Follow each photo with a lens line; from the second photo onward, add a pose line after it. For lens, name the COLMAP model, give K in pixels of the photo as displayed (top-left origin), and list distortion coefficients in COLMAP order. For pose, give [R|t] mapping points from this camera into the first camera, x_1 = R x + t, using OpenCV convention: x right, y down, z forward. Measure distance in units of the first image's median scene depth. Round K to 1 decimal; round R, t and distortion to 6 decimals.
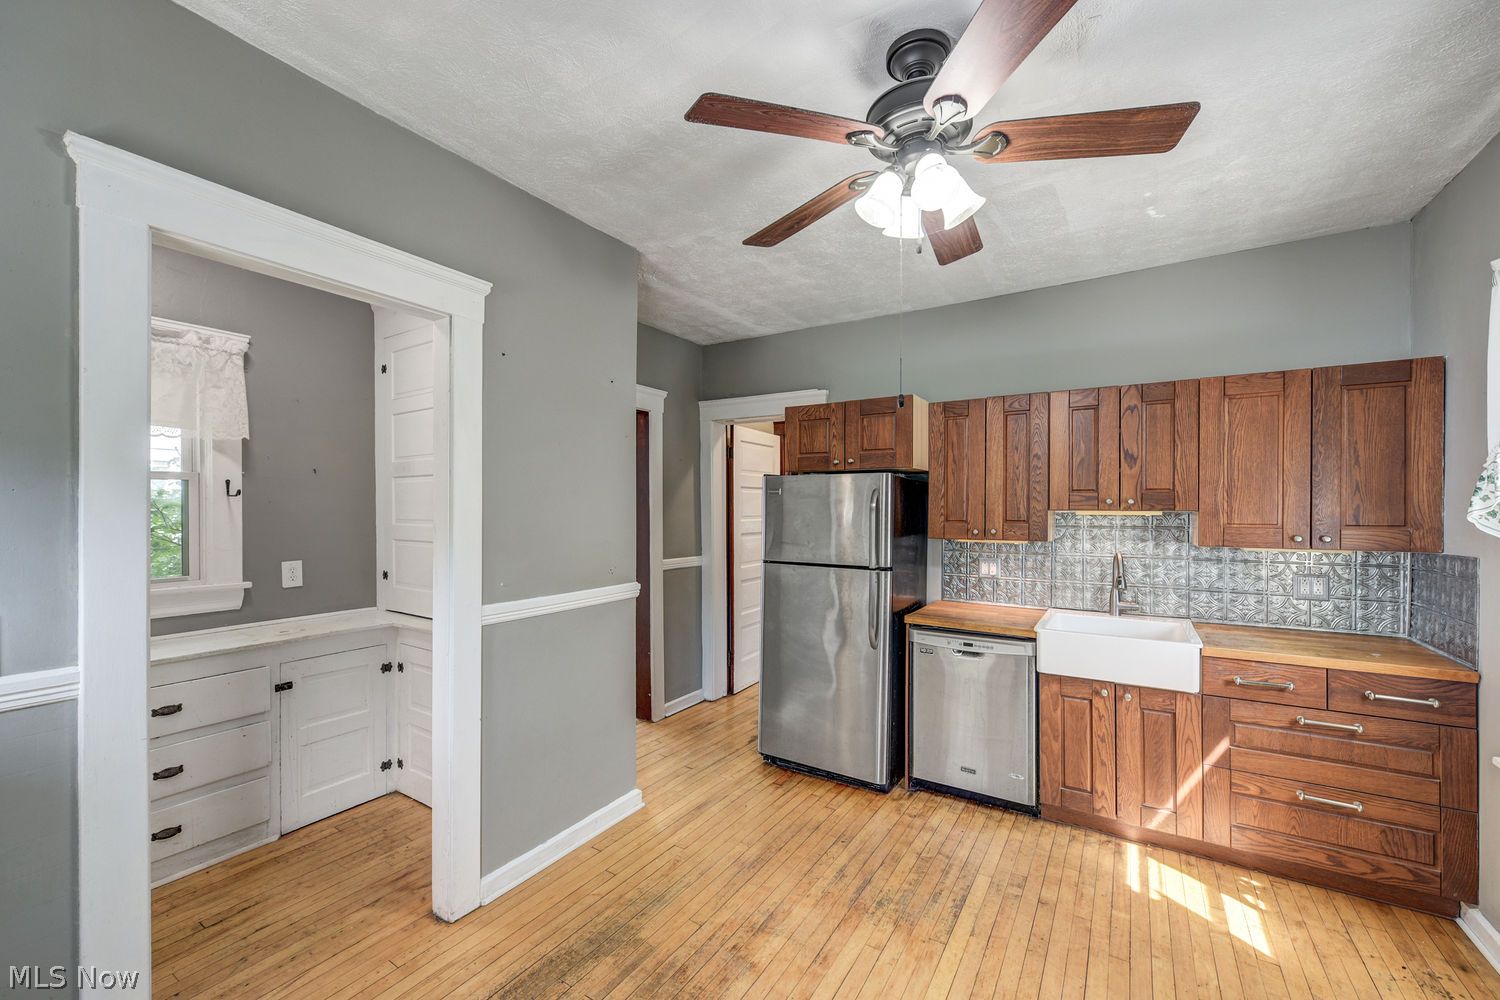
lens RADIAL K [[597.1, 0, 738.5], [0, 597.1, 507.1], [0, 0, 1]] dist [-0.003359, -0.000130]
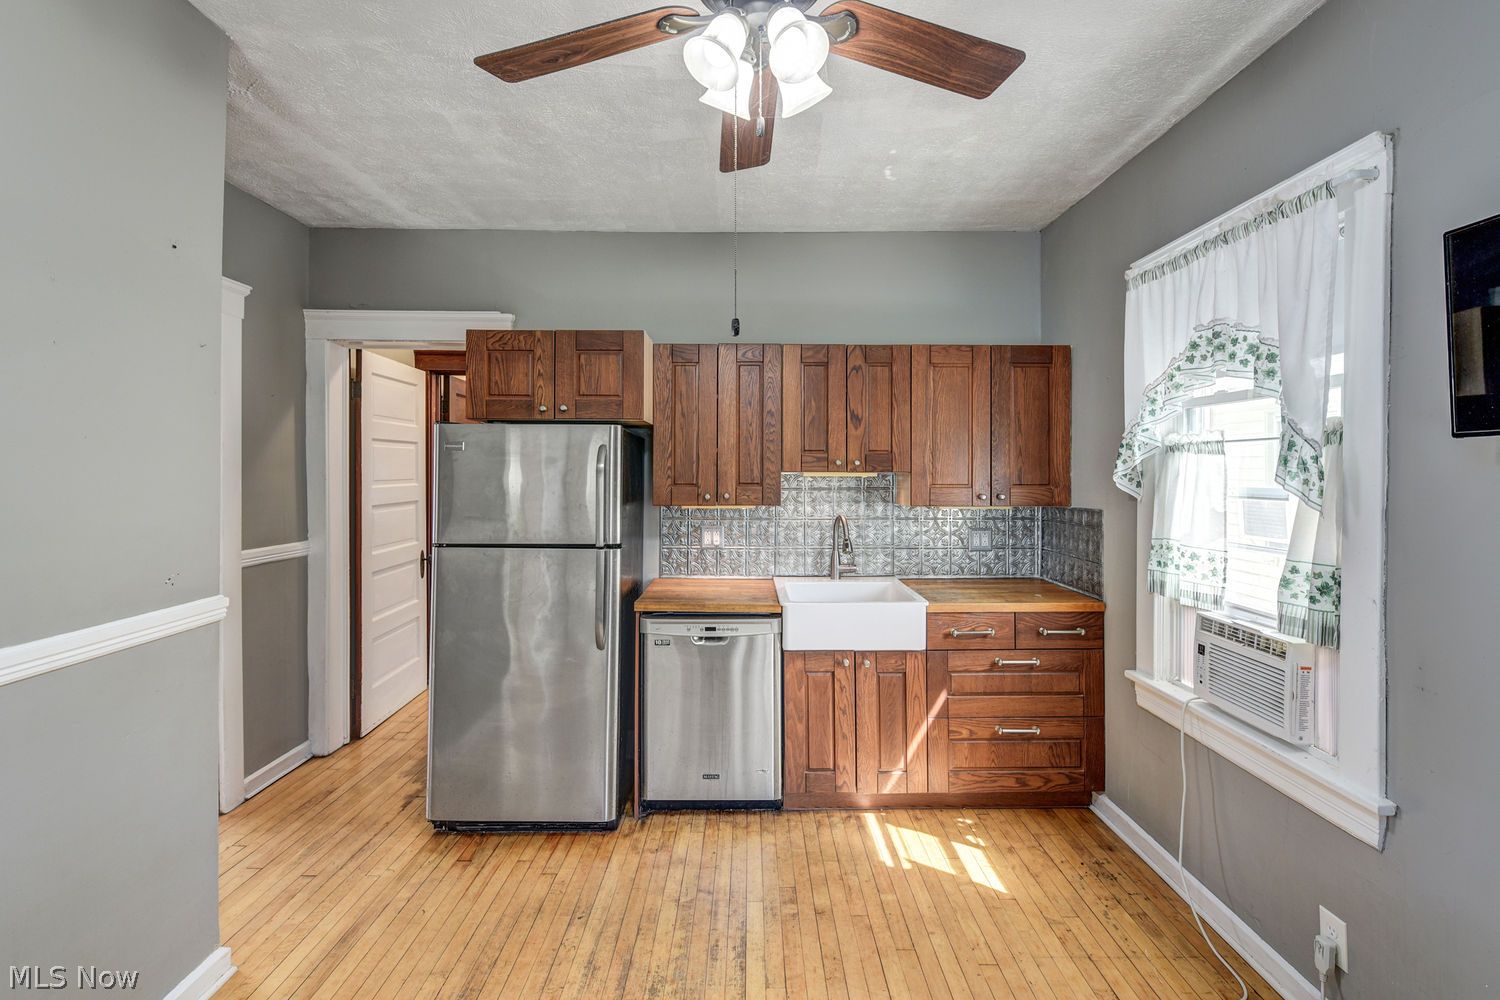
lens RADIAL K [[672.6, 0, 743.7], [0, 672.6, 463.3], [0, 0, 1]] dist [-0.002022, -0.001082]
pose [[0.836325, 0.005156, 0.548210, -0.103743], [-0.001374, 0.999972, -0.007309, -0.000082], [-0.548232, 0.005360, 0.836309, 0.164154]]
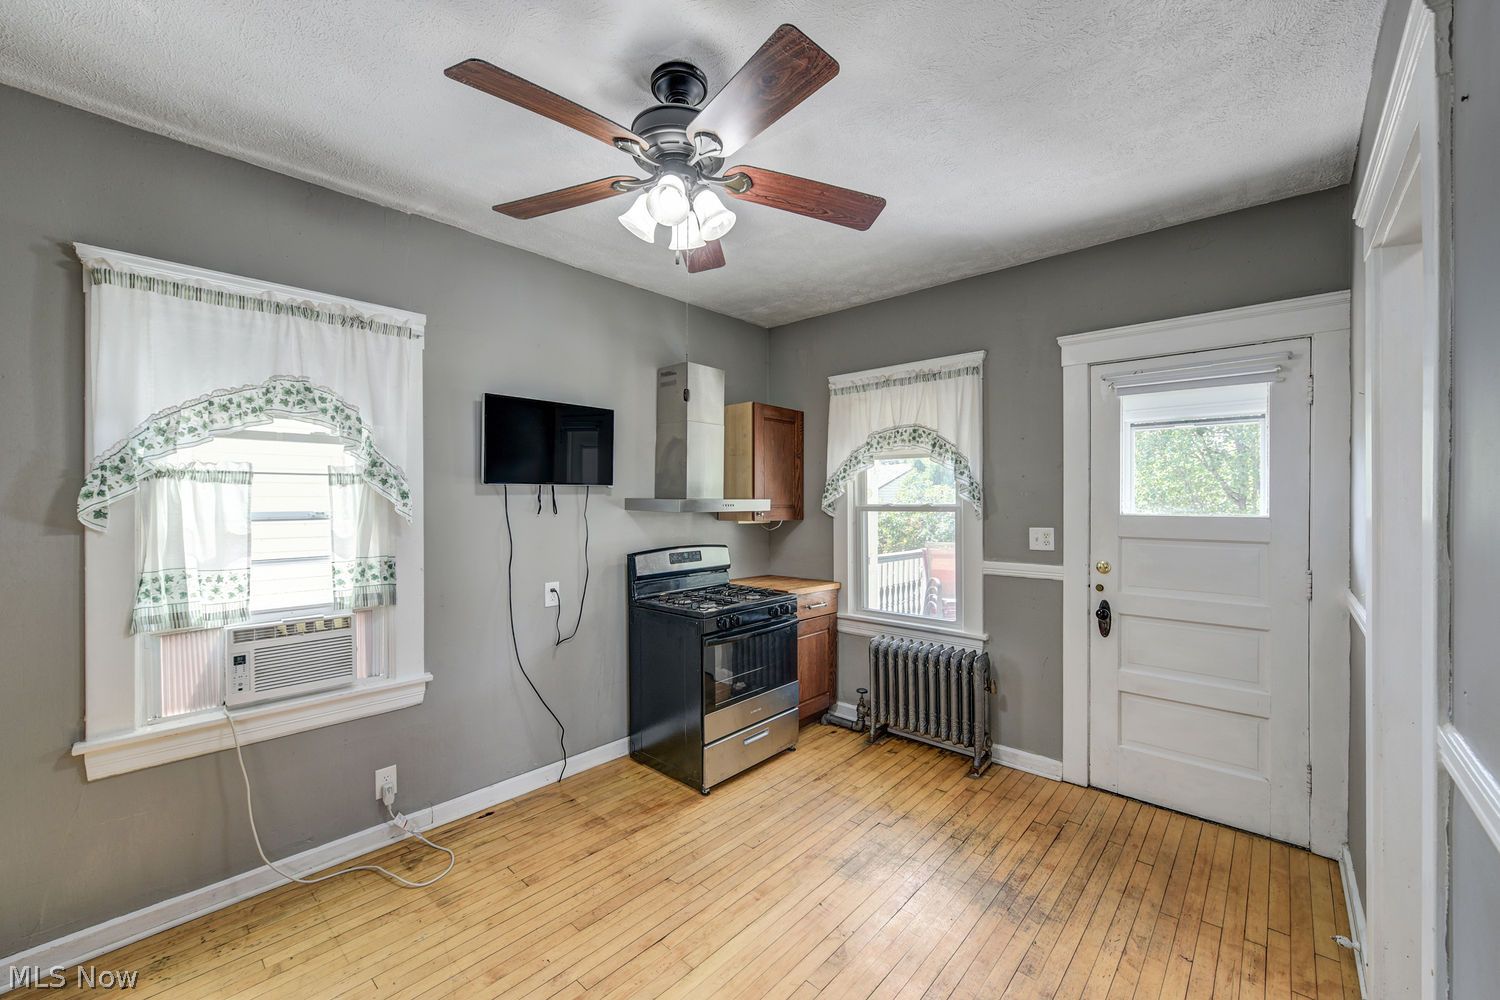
lens RADIAL K [[597.1, 0, 751.6], [0, 597.1, 499.3], [0, 0, 1]] dist [-0.003359, -0.000130]
pose [[-0.986684, -0.001354, 0.162641, 0.169811], [-0.001733, 0.999996, -0.002187, 0.011068], [-0.162638, -0.002440, -0.986683, 2.864549]]
